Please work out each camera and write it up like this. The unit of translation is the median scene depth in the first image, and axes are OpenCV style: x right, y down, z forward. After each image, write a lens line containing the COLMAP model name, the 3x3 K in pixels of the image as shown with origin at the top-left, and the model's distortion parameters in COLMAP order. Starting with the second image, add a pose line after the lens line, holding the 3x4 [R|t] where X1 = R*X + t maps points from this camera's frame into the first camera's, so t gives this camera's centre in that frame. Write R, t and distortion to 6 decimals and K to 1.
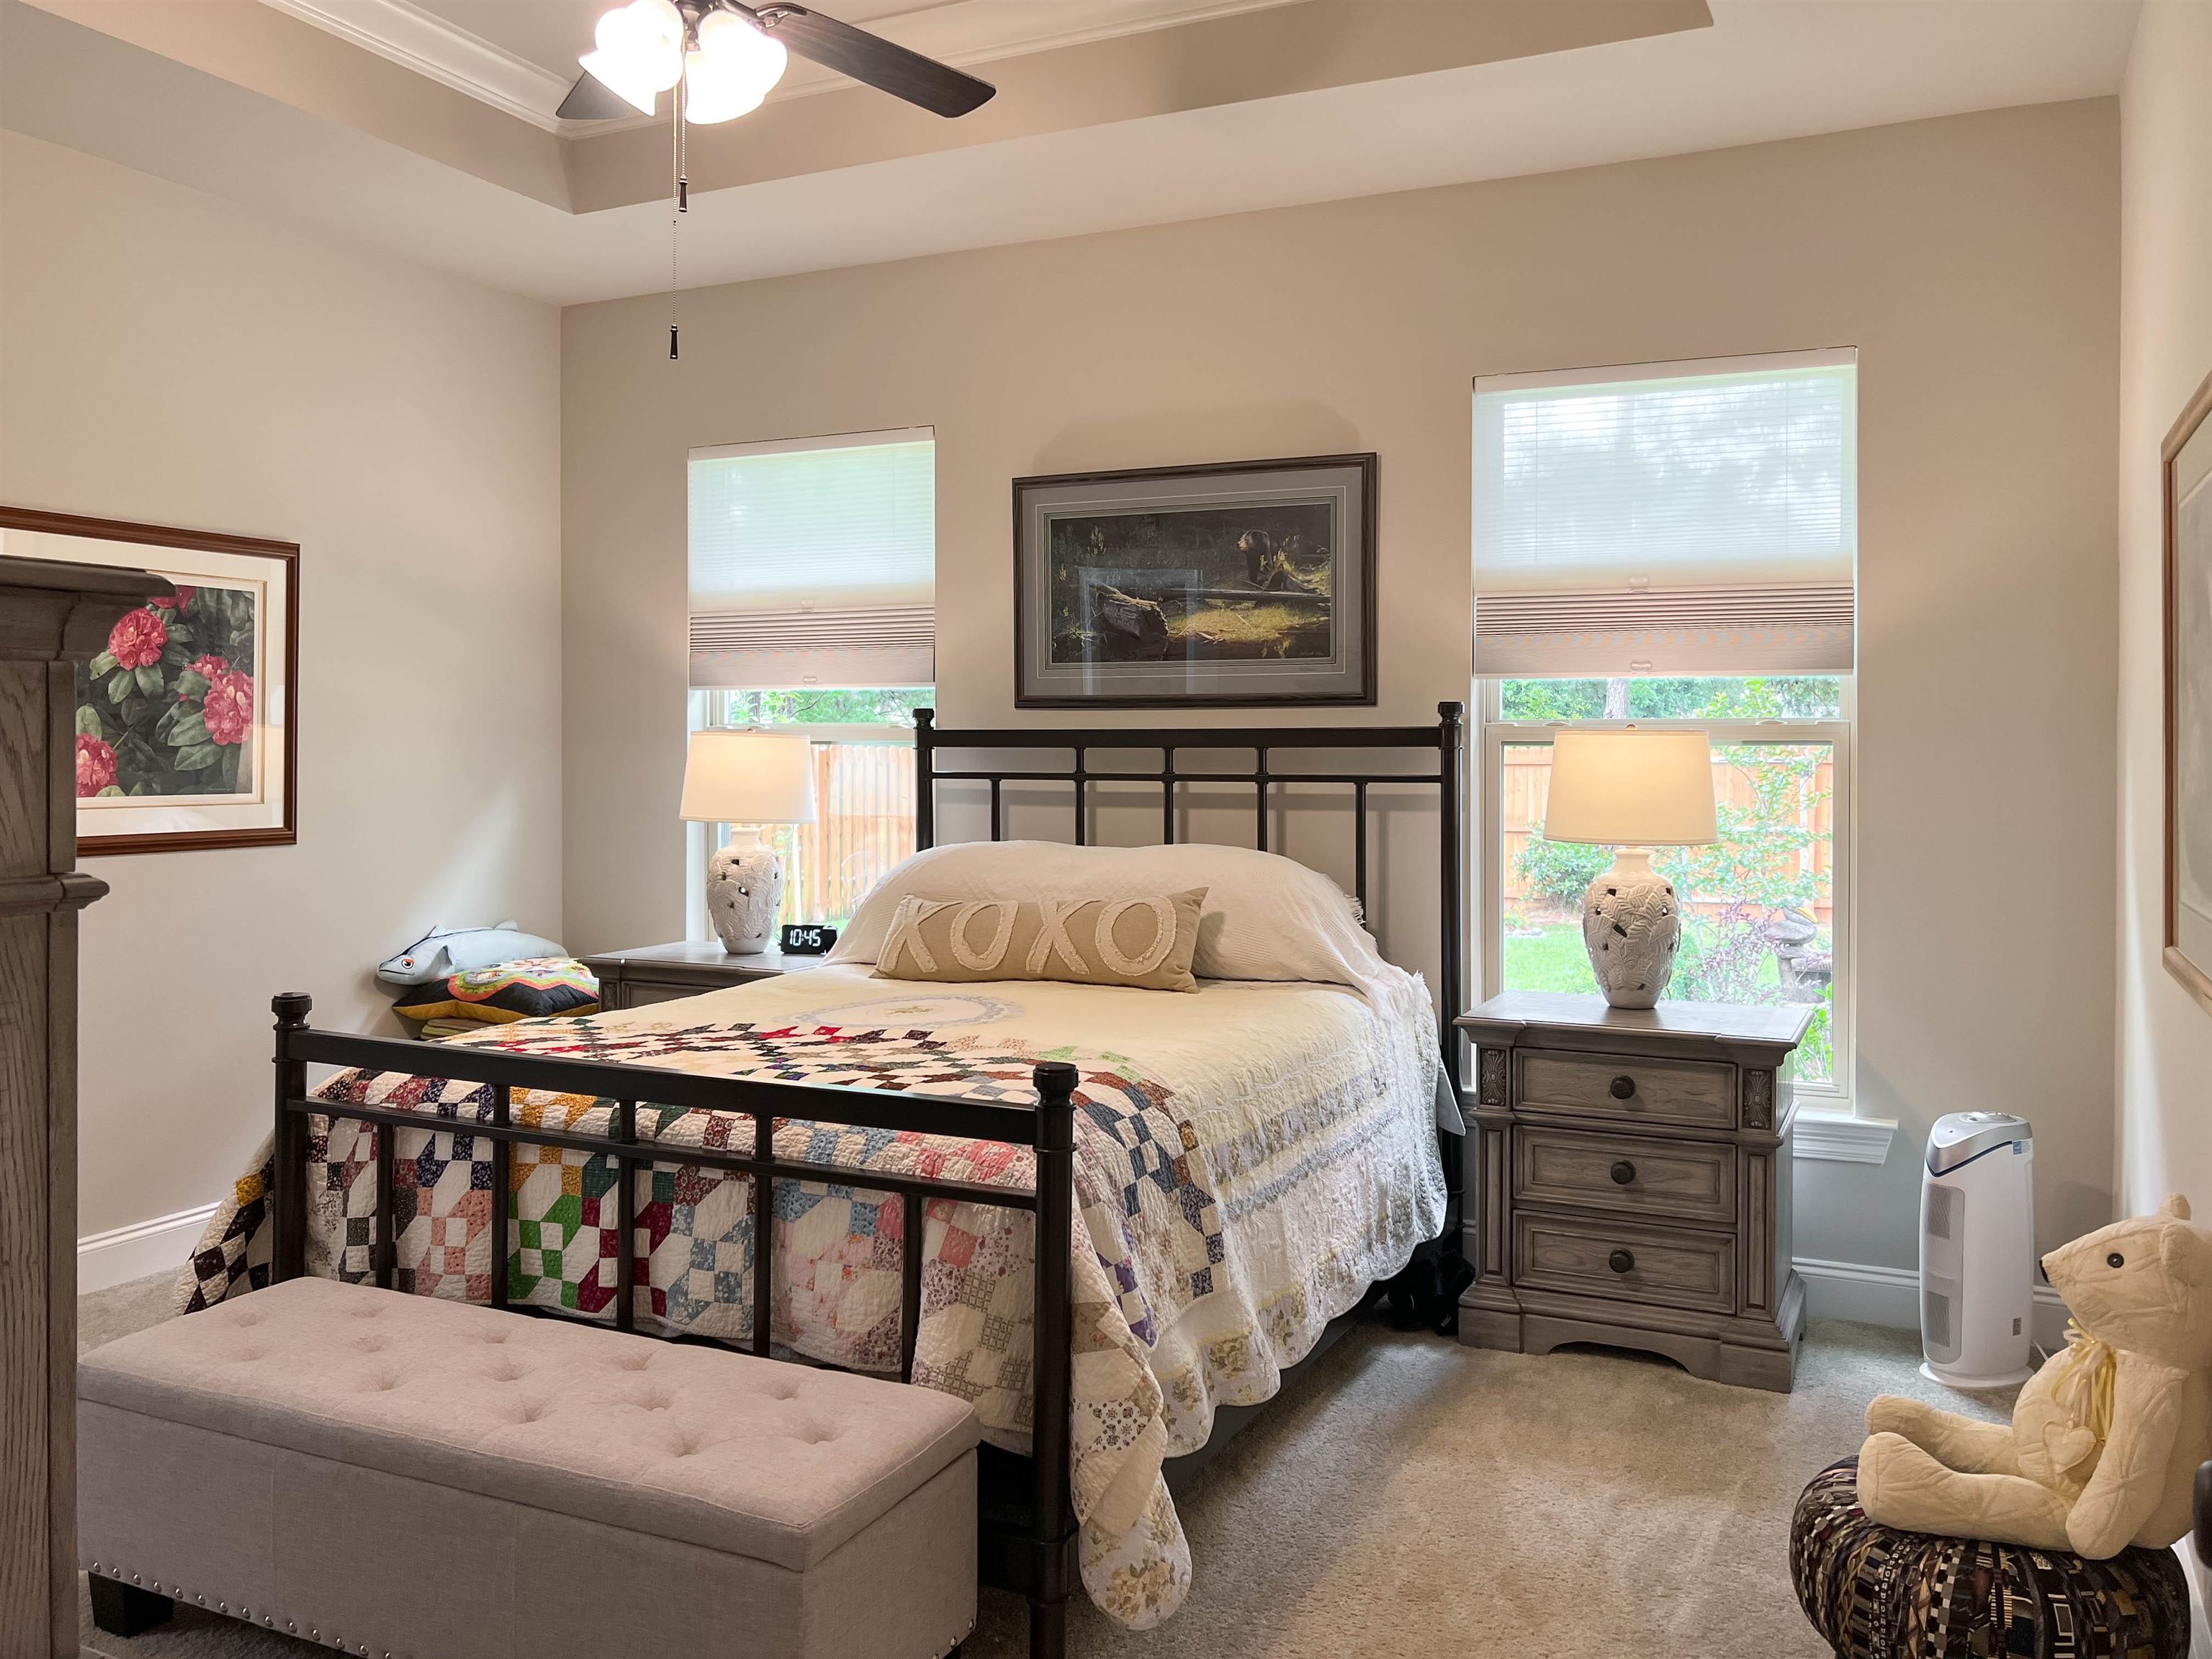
lens RADIAL K [[1745.5, 0, 1107.3], [0, 1745.5, 801.3], [0, 0, 1]] dist [0.005001, -0.001807]
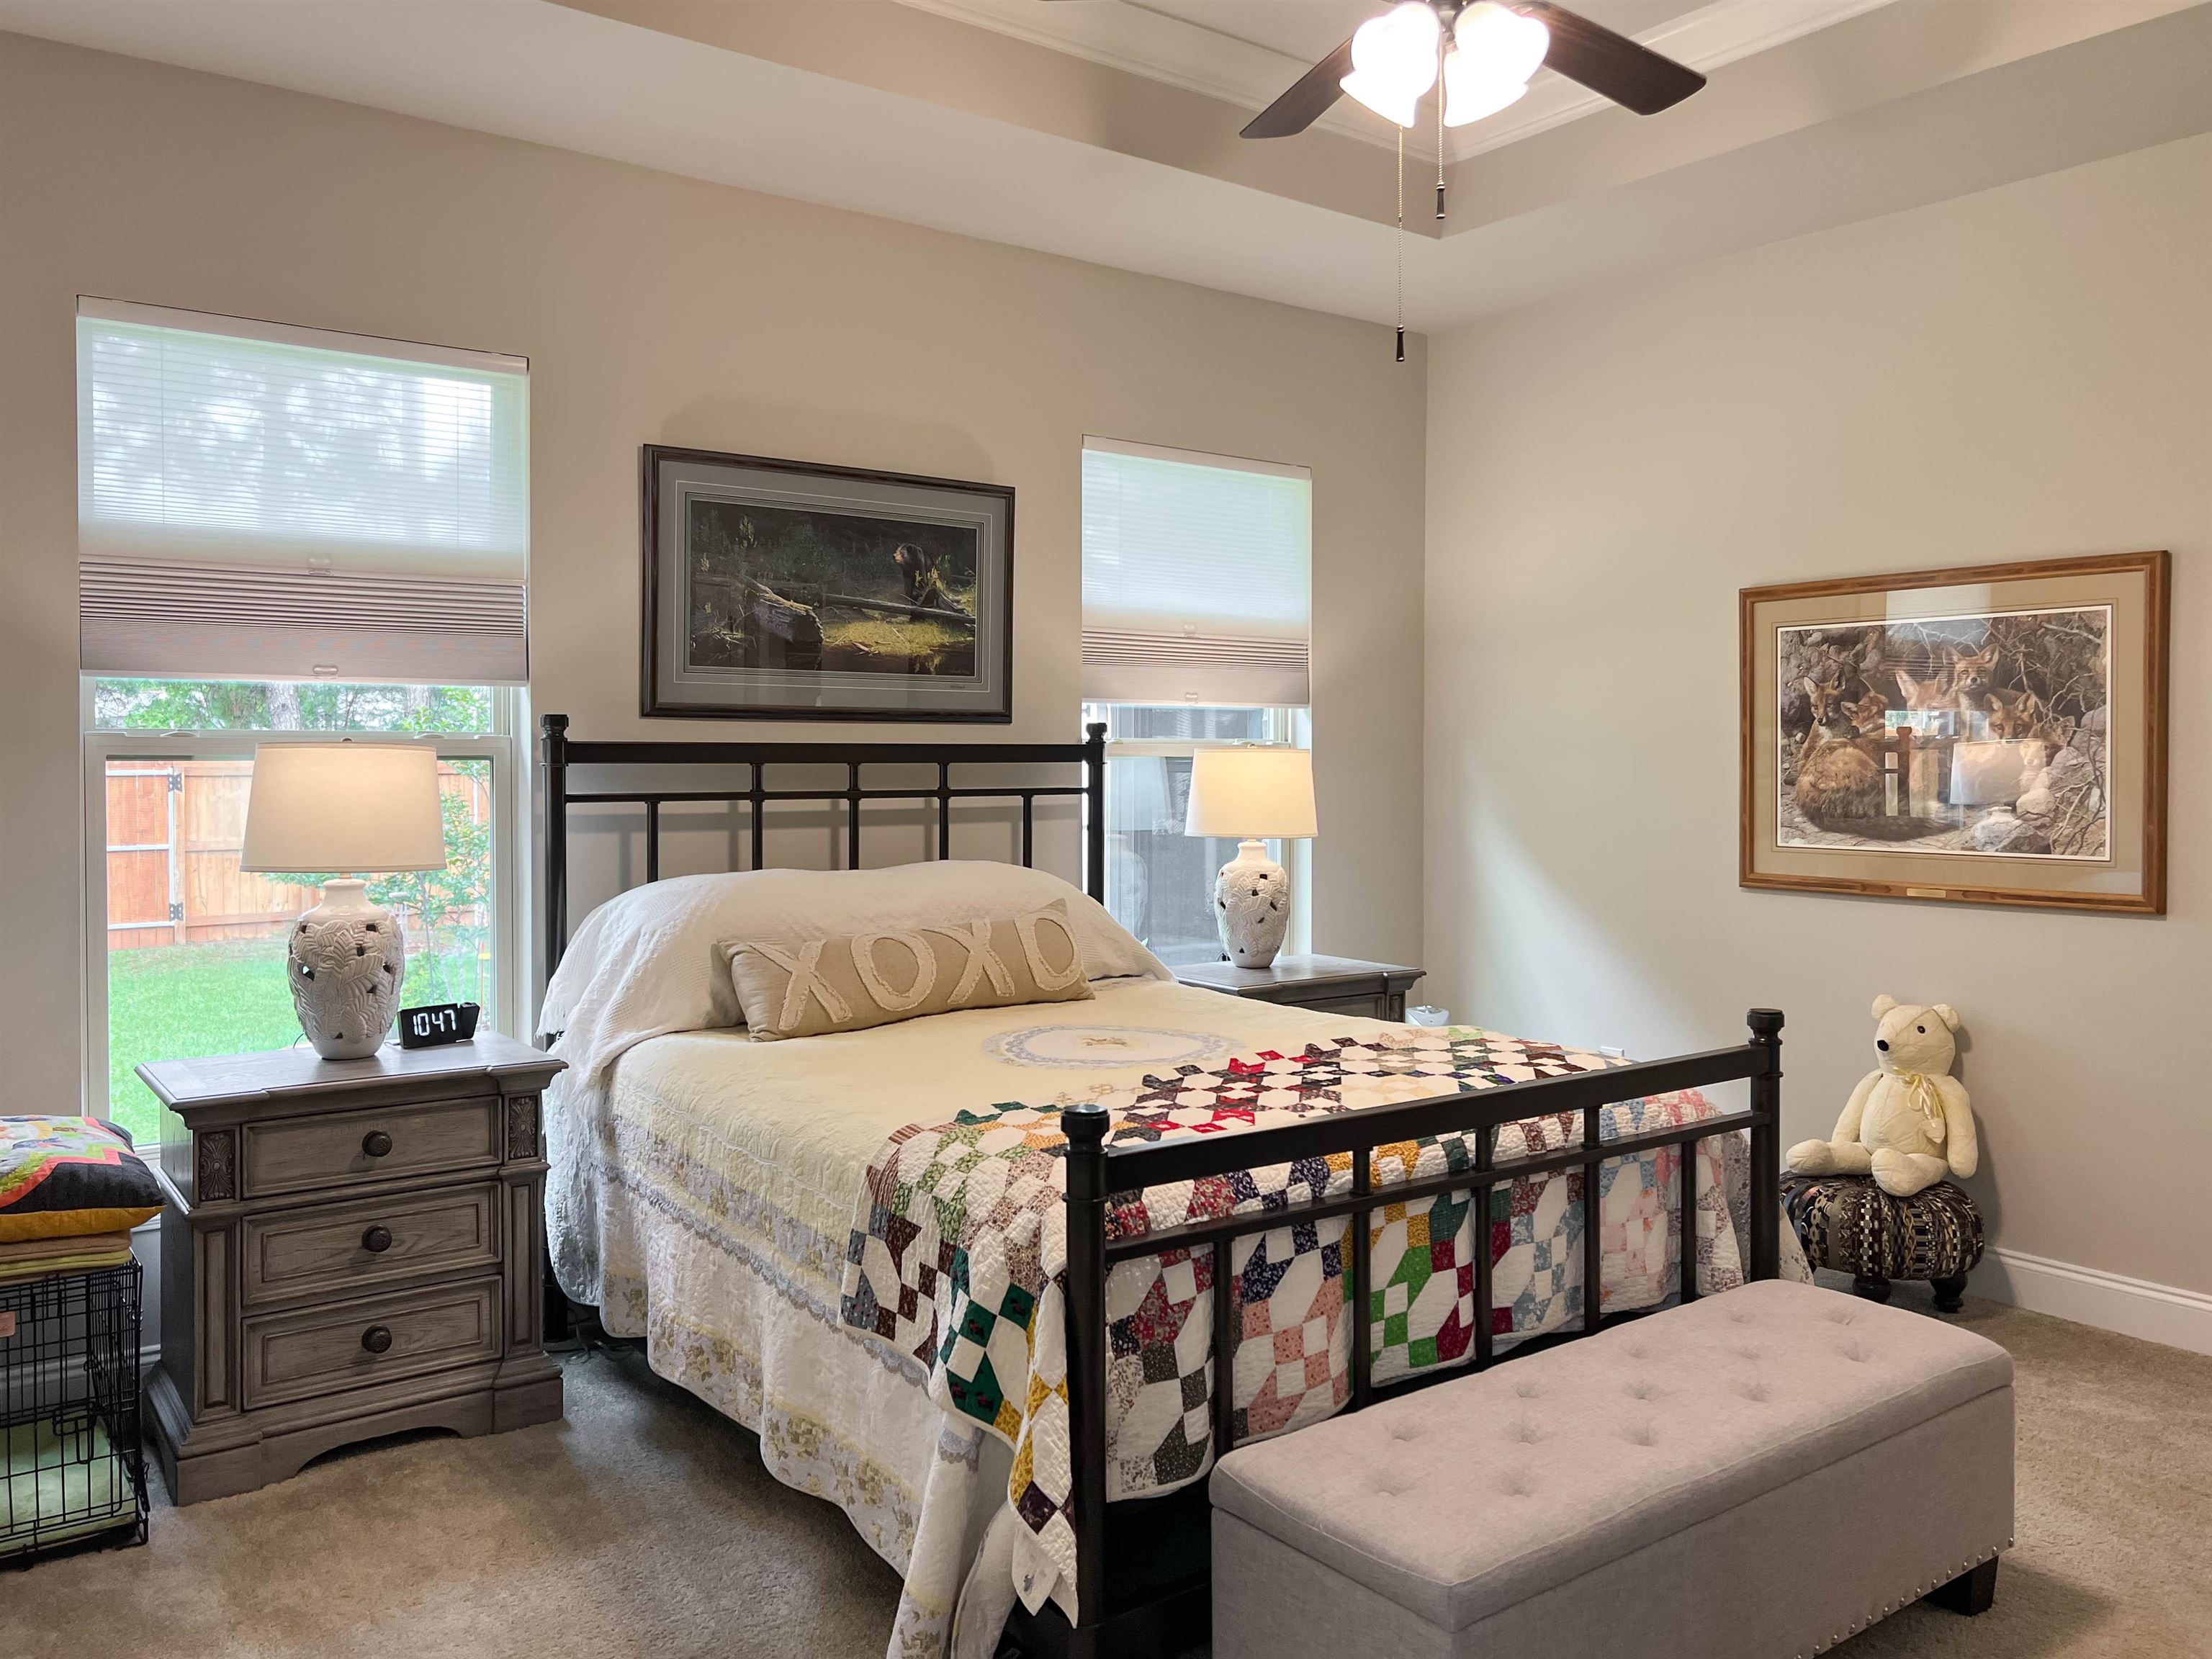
lens RADIAL K [[1724.0, 0, 1106.0], [0, 1724.0, 829.5], [0, 0, 1]] dist [-0.000303, -0.003771]
pose [[0.465802, -0.037444, 0.884096, -0.768891], [0.027927, 0.999229, 0.027606, -0.017571], [-0.884448, 0.011831, 0.466489, 0.462436]]
